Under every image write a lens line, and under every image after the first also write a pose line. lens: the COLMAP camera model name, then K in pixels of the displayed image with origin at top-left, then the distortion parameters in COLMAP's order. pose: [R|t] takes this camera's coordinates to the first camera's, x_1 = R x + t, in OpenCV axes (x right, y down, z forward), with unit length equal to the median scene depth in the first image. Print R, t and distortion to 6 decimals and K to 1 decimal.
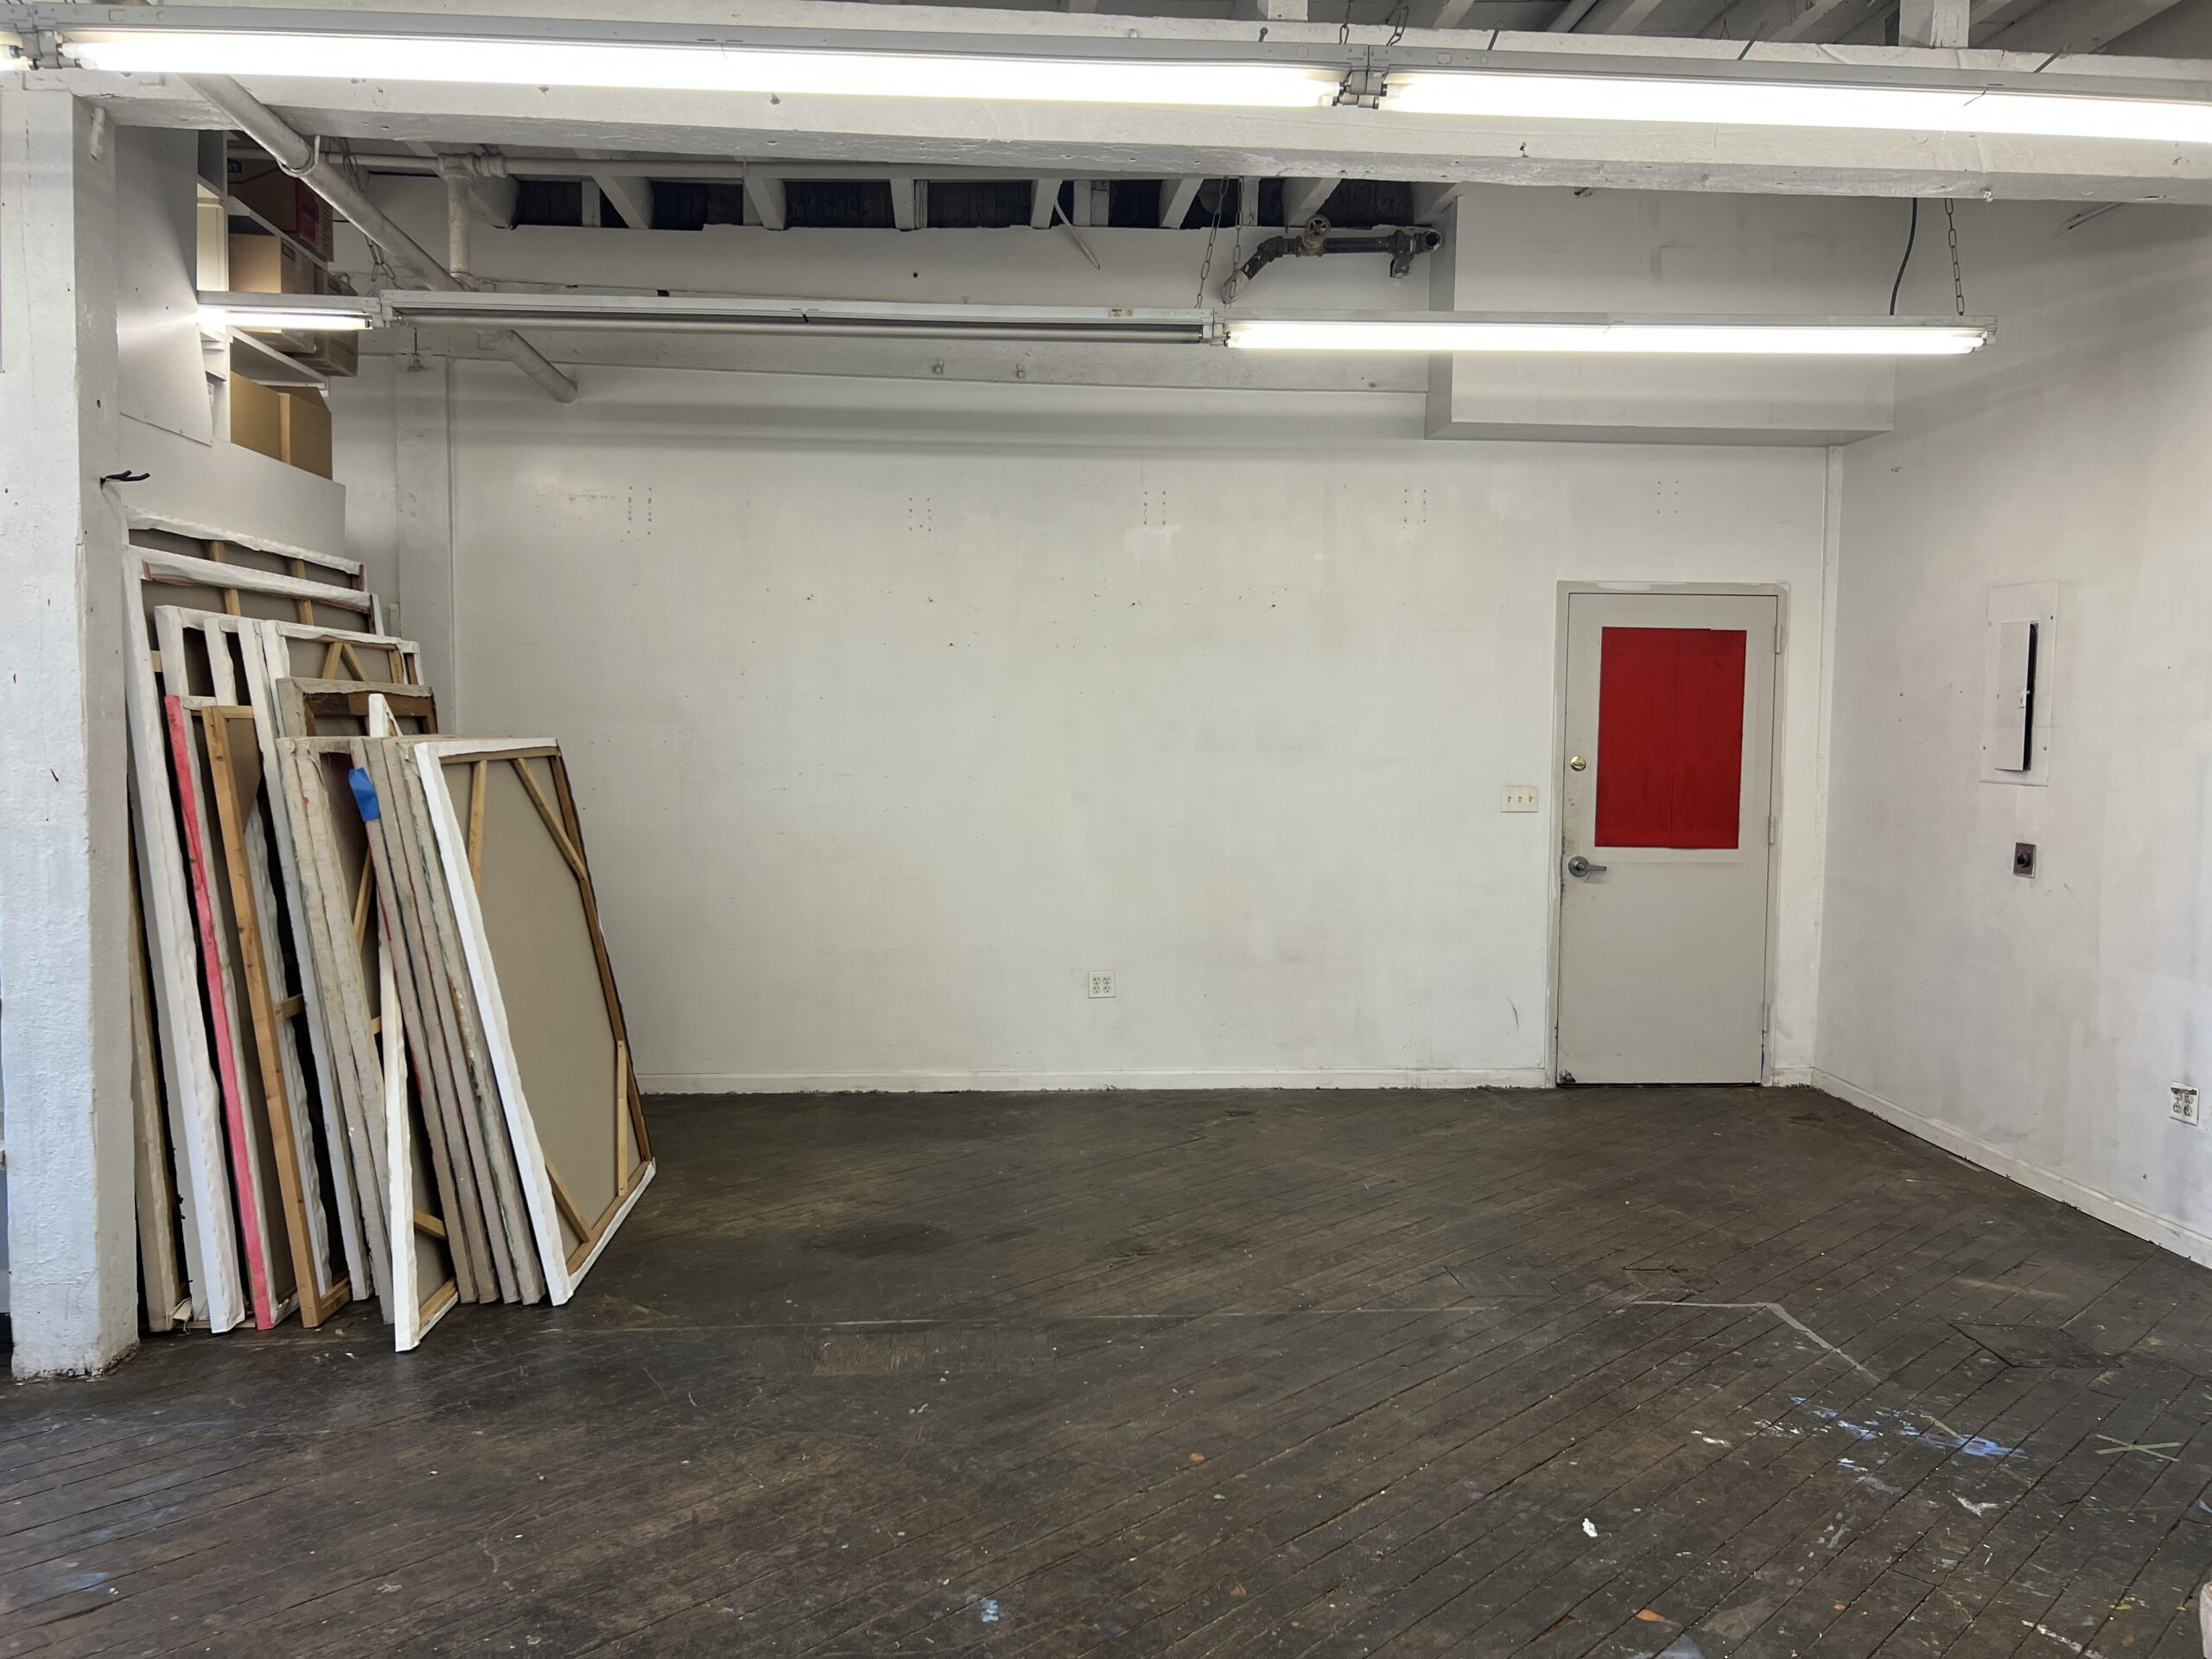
lens RADIAL K [[1665.5, 0, 1106.0], [0, 1665.5, 829.5], [0, 0, 1]] dist [0.061183, -0.078367]
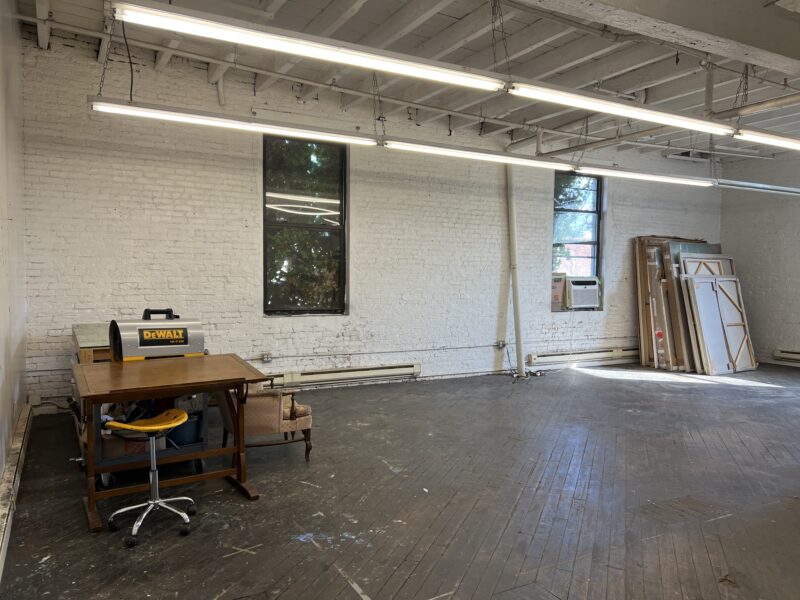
lens RADIAL K [[602.3, 0, 400.0], [0, 602.3, 300.0], [0, 0, 1]] dist [0.061183, -0.078367]
pose [[-0.915312, -0.001920, -0.402741, 0.654004], [-0.040946, 0.995251, 0.088313, -0.080143], [0.400659, 0.097324, -0.911043, 1.608878]]
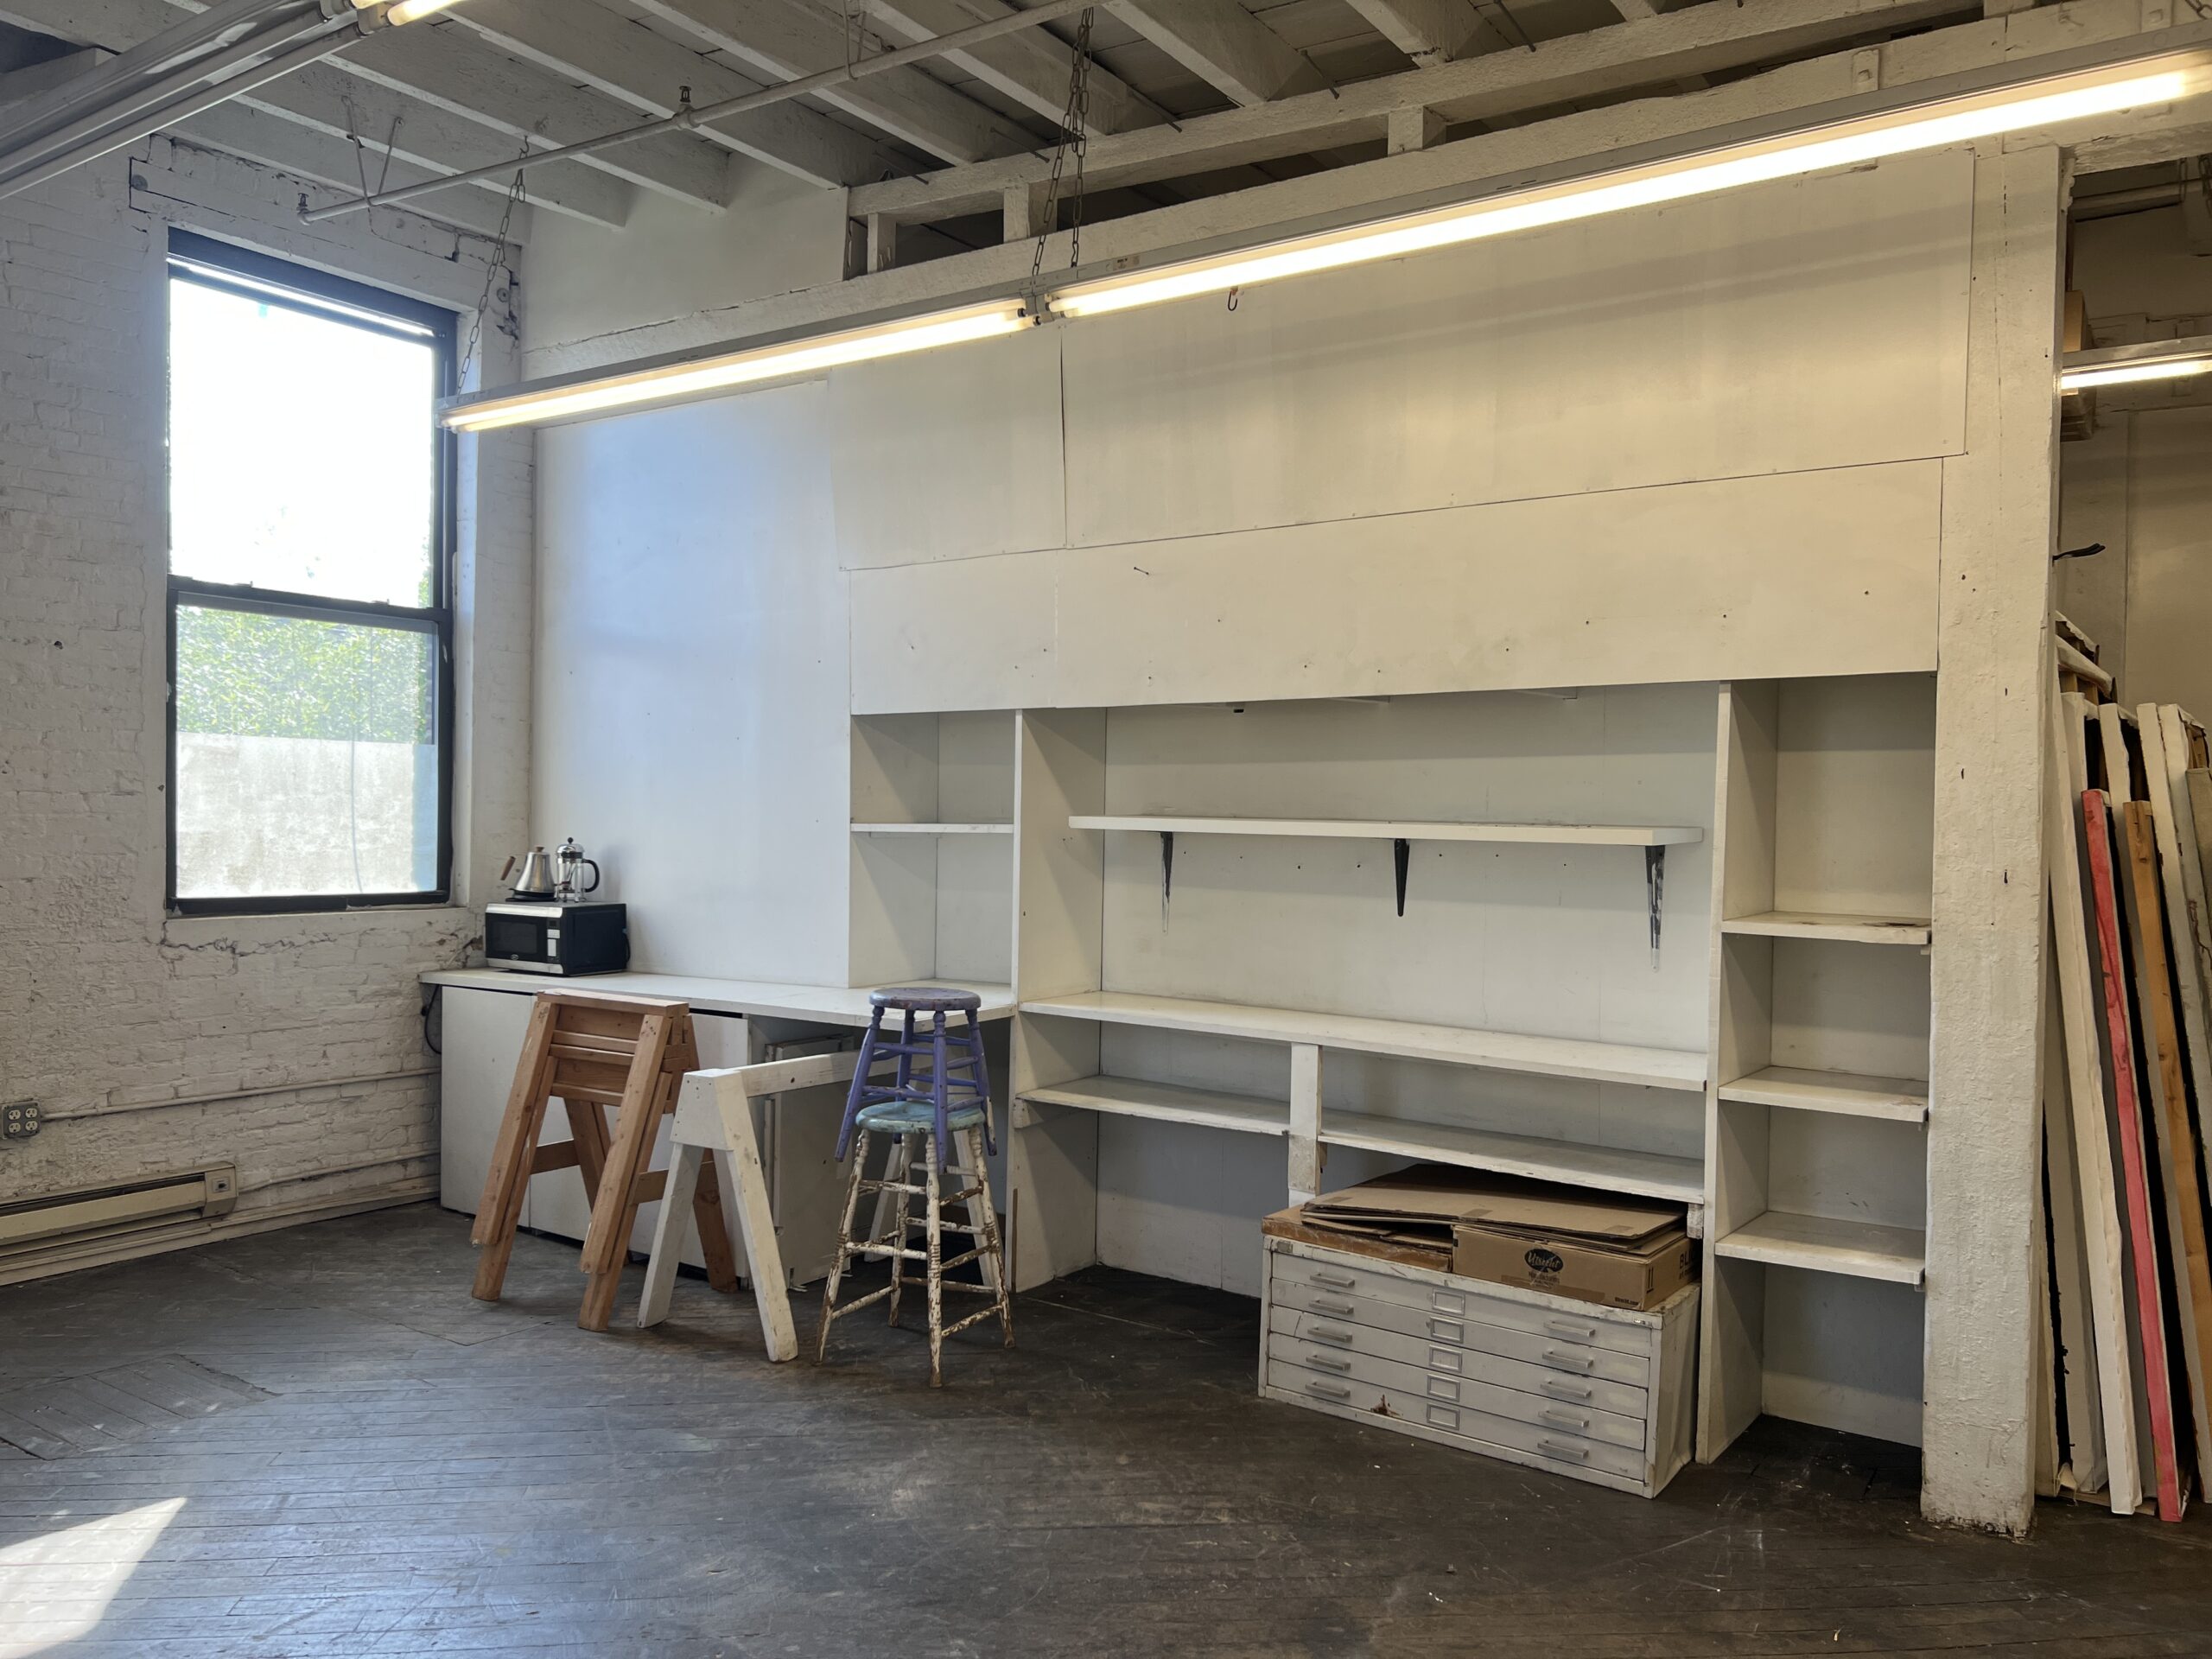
lens RADIAL K [[1669.1, 0, 1105.6], [0, 1669.1, 847.9], [0, 0, 1]] dist [0.063003, -0.081327]
pose [[0.765601, 0.010793, -0.643225, -0.368444], [-0.042384, 0.998533, -0.033692, 0.004073], [0.641918, 0.053057, 0.764936, -0.030440]]
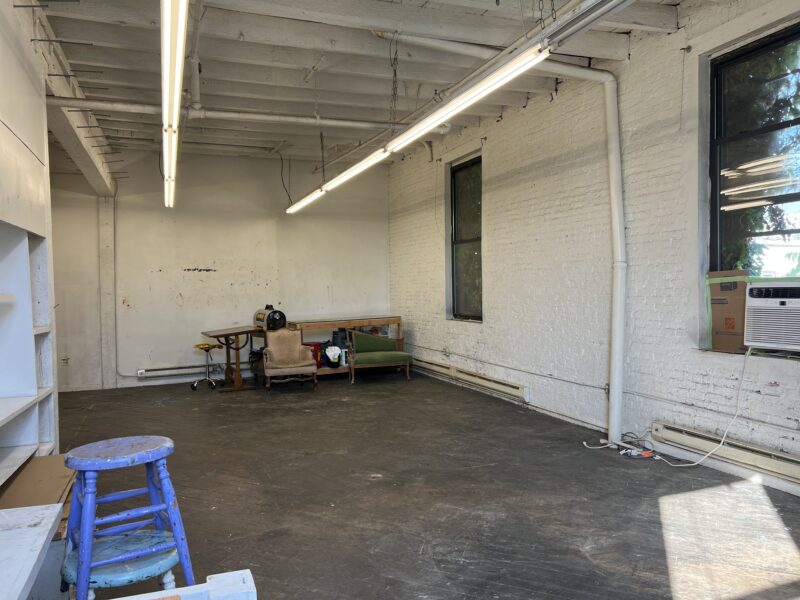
lens RADIAL K [[602.3, 0, 400.0], [0, 602.3, 300.0], [0, 0, 1]] dist [0.061183, -0.078367]
pose [[-0.289315, -0.027966, 0.956825, -1.643423], [0.068858, 0.996376, 0.049943, -0.050033], [-0.954754, 0.080335, -0.286341, 0.665906]]
